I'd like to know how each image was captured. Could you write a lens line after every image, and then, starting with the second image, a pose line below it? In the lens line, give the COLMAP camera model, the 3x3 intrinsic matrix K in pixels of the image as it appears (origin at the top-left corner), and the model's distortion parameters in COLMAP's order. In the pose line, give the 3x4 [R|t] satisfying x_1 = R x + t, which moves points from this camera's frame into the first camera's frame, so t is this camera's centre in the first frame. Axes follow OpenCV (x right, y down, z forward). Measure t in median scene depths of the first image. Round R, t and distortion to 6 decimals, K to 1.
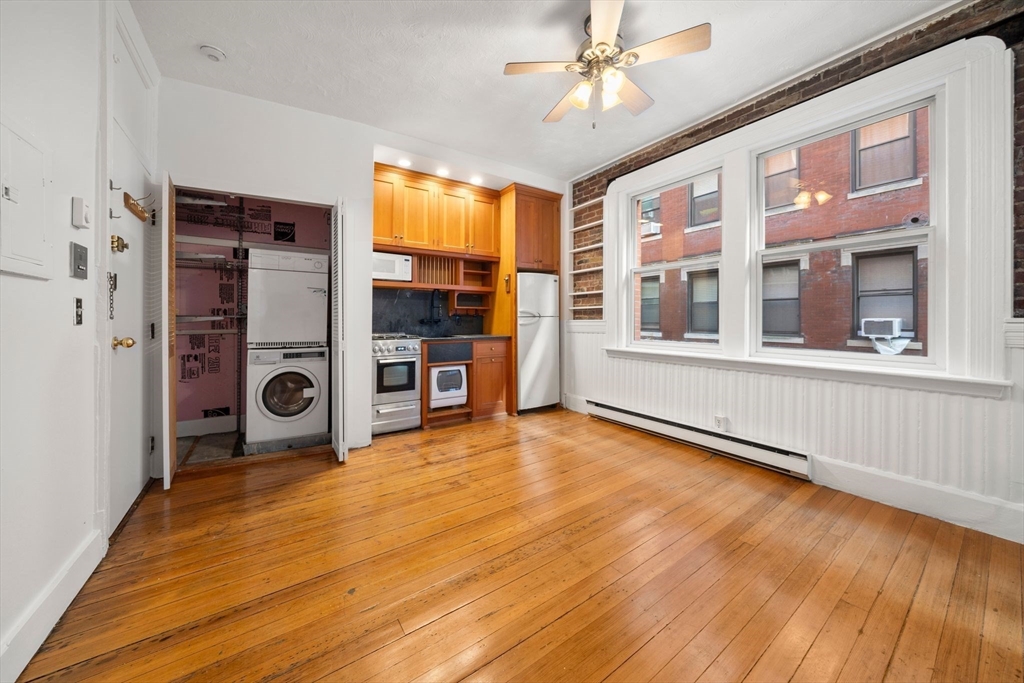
lens RADIAL K [[361.1, 0, 503.2], [0, 361.1, 322.0], [0, 0, 1]] dist [-0.000844, 0.000200]
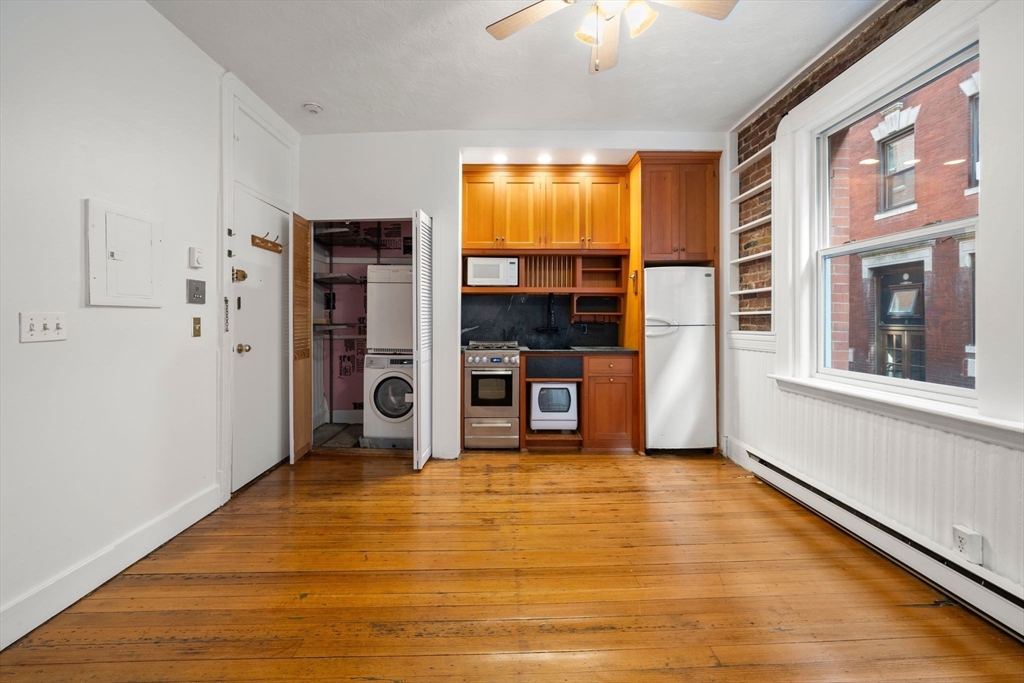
lens RADIAL K [[410.0, 0, 505.5], [0, 410.0, 320.4], [0, 0, 1]] dist [0.000839, 0.000368]
pose [[0.840259, 0.003075, -0.542177, 0.276353], [-0.005791, 0.999978, -0.003303, -0.022217], [0.542155, 0.005916, 0.840258, 0.117911]]
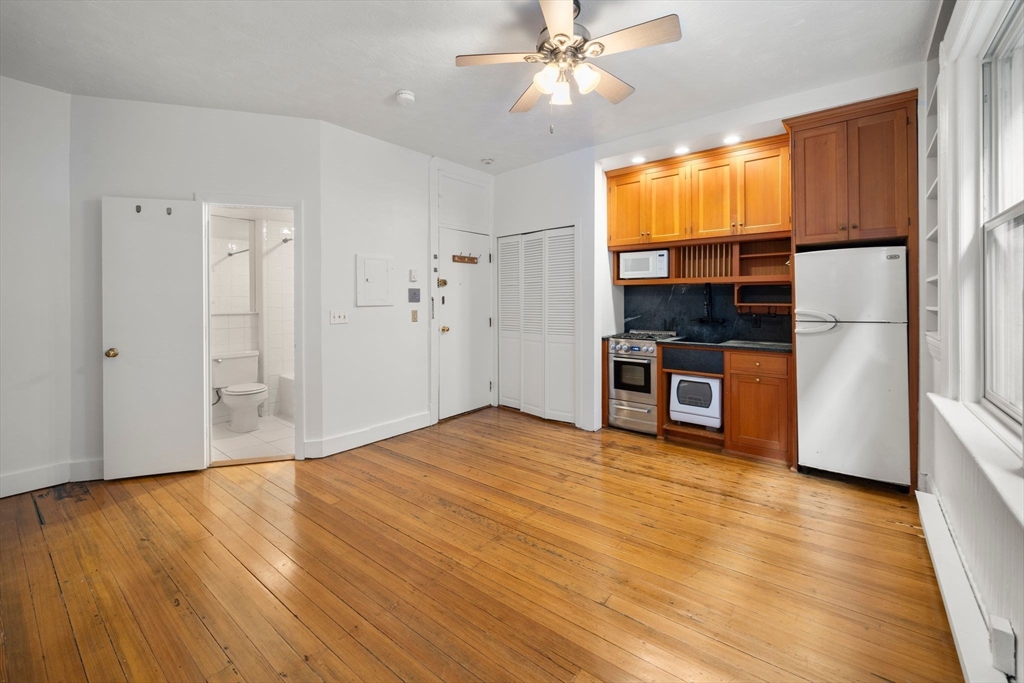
lens RADIAL K [[422.1, 0, 507.4], [0, 422.1, 305.8], [0, 0, 1]] dist [0.009236, -0.000217]
pose [[0.295056, 0.012536, -0.955398, 0.650737], [-0.004469, 0.999921, 0.011740, -0.051055], [0.955469, 0.000806, 0.295089, 0.291674]]
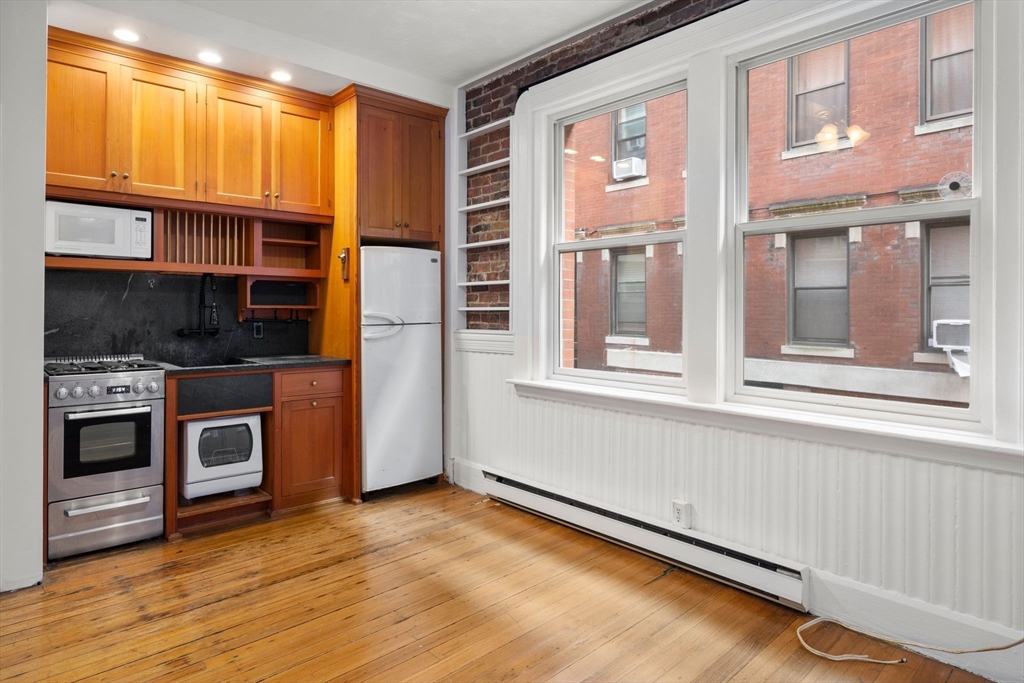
lens RADIAL K [[608.6, 0, 499.5], [0, 608.6, 312.7], [0, 0, 1]] dist [0.003691, 0.003239]
pose [[0.990188, 0.002802, 0.139715, 0.126000], [-0.002586, 0.999995, -0.001732, -0.034128], [-0.139719, 0.001353, 0.990190, 0.042497]]
